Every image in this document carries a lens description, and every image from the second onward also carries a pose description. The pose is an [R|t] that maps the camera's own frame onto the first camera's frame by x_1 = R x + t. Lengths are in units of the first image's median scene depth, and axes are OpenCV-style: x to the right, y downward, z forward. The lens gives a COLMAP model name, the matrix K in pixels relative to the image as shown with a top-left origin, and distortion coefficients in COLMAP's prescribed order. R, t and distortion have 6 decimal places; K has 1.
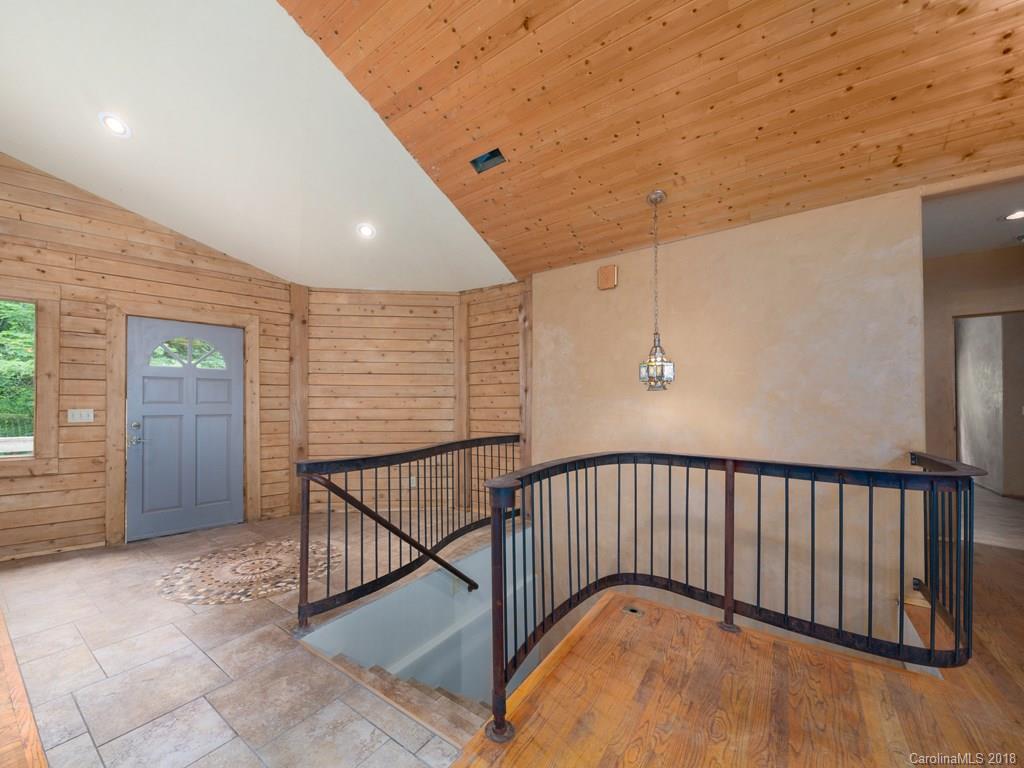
lens RADIAL K [[423.6, 0, 512.6], [0, 423.6, 400.8], [0, 0, 1]] dist [-0.000180, -0.000860]
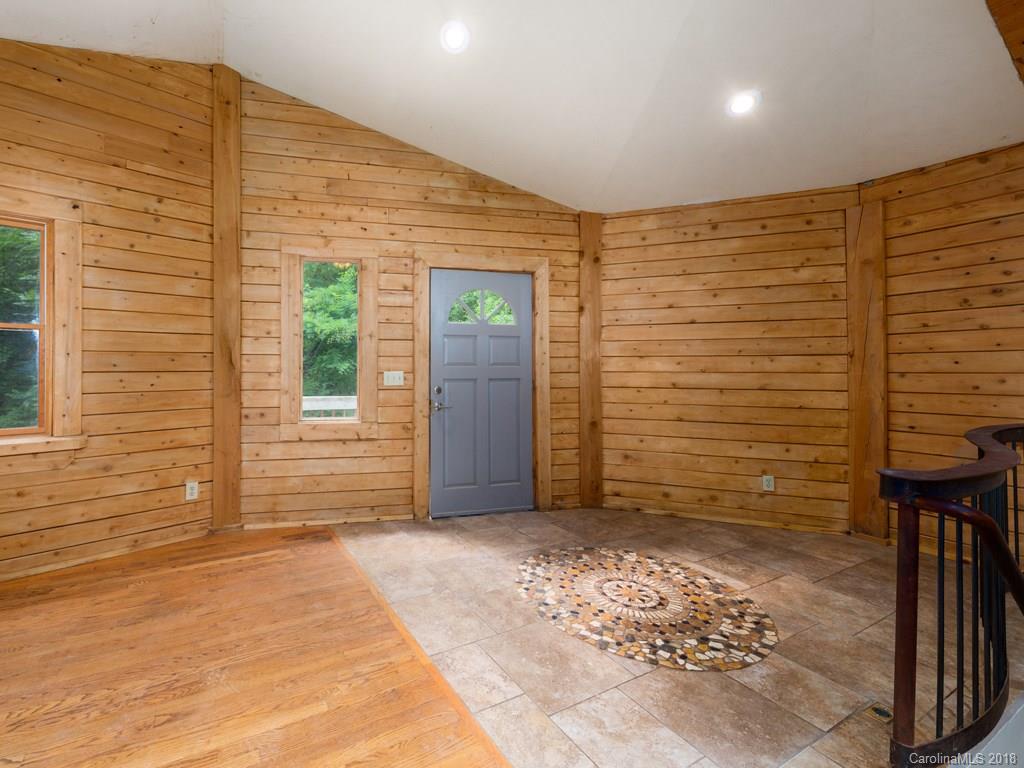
lens RADIAL K [[560.7, 0, 511.2], [0, 560.7, 362.5], [0, 0, 1]] dist [-0.000274, -0.000937]
pose [[0.868558, -0.003488, -0.495575, -0.155461], [0.004802, 0.999988, 0.001378, -0.000819], [0.495564, -0.003576, 0.868564, 0.039856]]
